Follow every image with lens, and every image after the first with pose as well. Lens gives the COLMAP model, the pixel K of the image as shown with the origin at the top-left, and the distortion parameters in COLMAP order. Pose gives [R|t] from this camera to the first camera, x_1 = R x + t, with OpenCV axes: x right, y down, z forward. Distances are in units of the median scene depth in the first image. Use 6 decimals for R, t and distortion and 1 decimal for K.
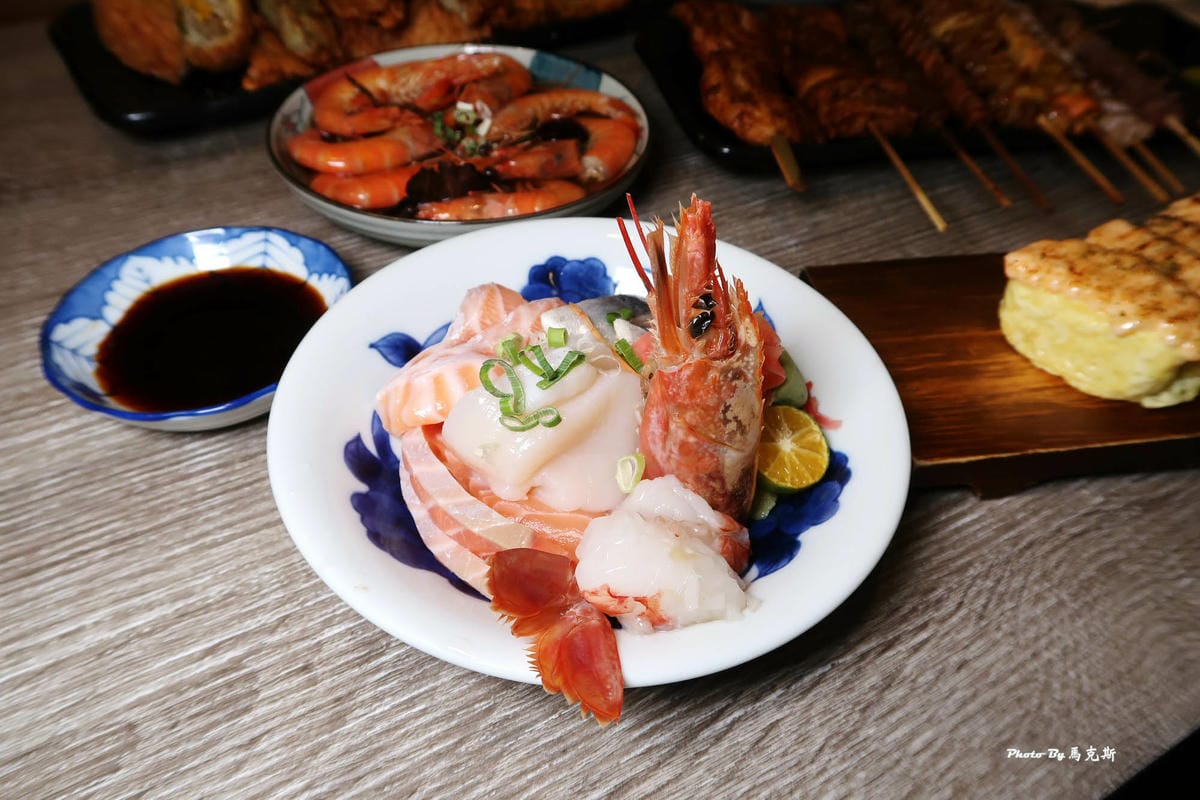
lens RADIAL K [[813.2, 0, 600.0], [0, 813.2, 400.0], [0, 0, 1]] dist [-0.022176, 0.006747]
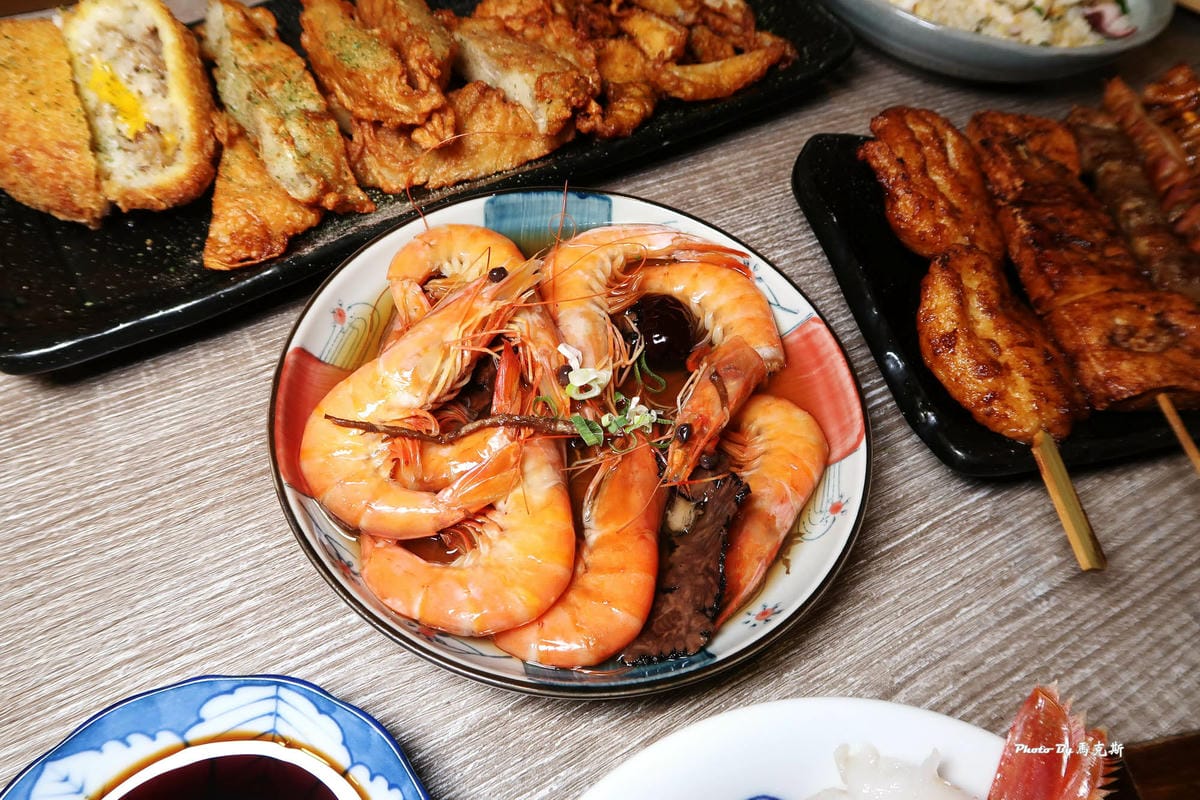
lens RADIAL K [[813.2, 0, 600.0], [0, 813.2, 400.0], [0, 0, 1]] dist [-0.022176, 0.006747]
pose [[0.997269, 0.037175, 0.063810, -0.250726], [-0.048573, 0.981048, 0.187581, -0.619268], [-0.055628, -0.190168, 0.980174, 0.501937]]
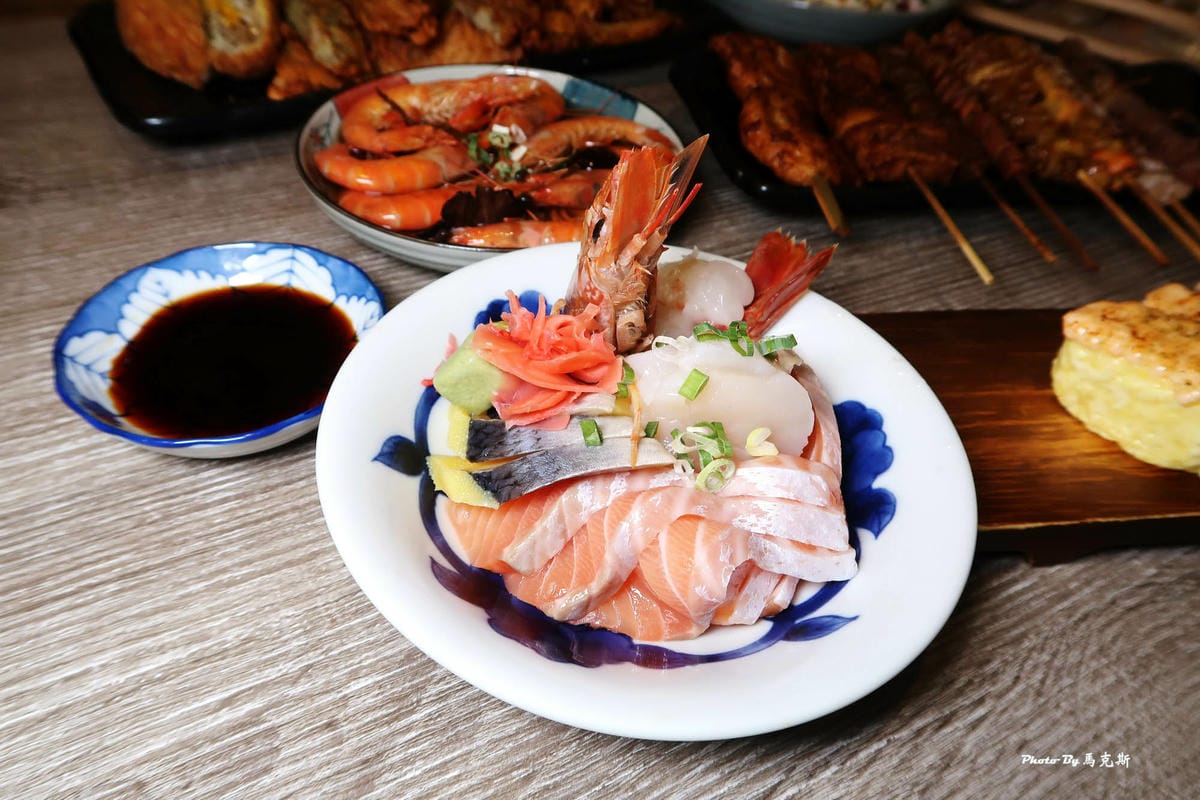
lens RADIAL K [[813.2, 0, 600.0], [0, 813.2, 400.0], [0, 0, 1]] dist [-0.022176, 0.006747]
pose [[0.998613, 0.046967, 0.023787, -0.073891], [-0.046385, 0.998624, -0.024465, -0.026374], [-0.024903, 0.023327, 0.999418, 0.042309]]
